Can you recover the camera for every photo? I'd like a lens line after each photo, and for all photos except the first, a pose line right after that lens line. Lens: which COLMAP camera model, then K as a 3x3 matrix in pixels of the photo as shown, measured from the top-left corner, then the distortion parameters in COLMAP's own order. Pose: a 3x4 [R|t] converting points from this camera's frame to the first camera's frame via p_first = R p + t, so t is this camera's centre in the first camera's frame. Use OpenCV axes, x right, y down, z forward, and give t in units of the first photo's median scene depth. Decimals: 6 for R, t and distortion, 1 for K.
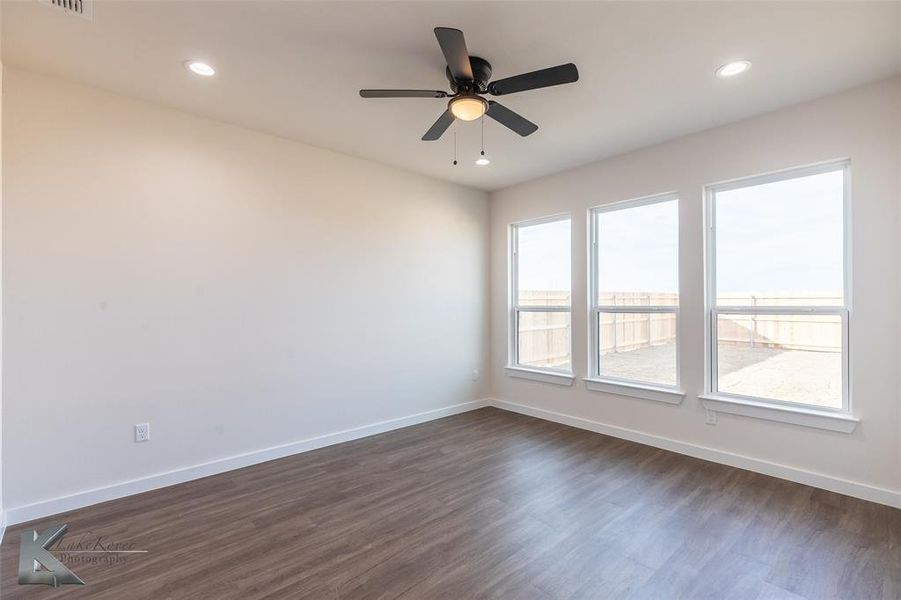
lens RADIAL K [[394.8, 0, 451.0], [0, 394.8, 306.0], [0, 0, 1]] dist [-0.000737, -0.000079]
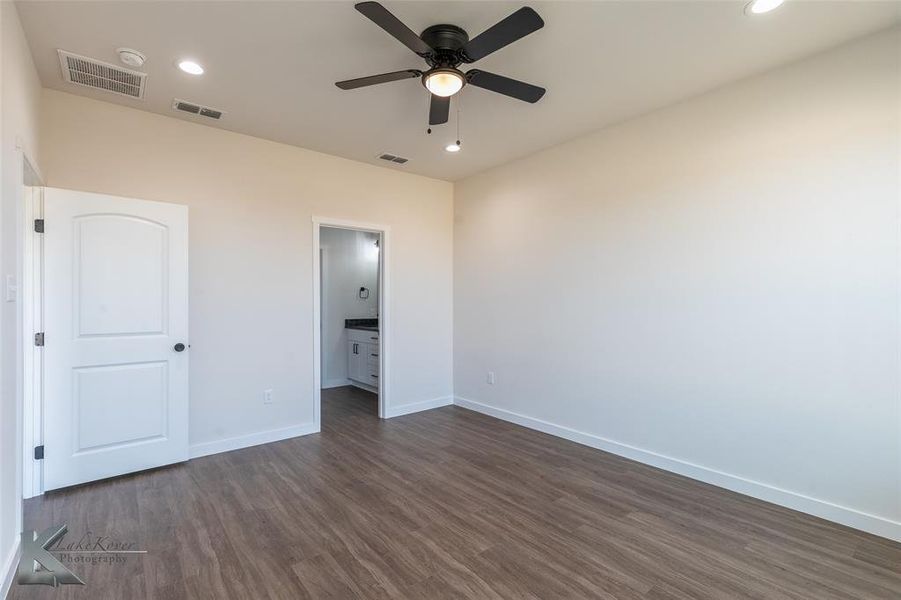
lens RADIAL K [[394.8, 0, 443.4], [0, 394.8, 299.8], [0, 0, 1]] dist [-0.000737, -0.000079]
pose [[-0.019131, 0.005141, -0.999804, 0.809704], [-0.005885, 0.999969, 0.005255, 0.002283], [0.999800, 0.005984, -0.019100, 0.852087]]
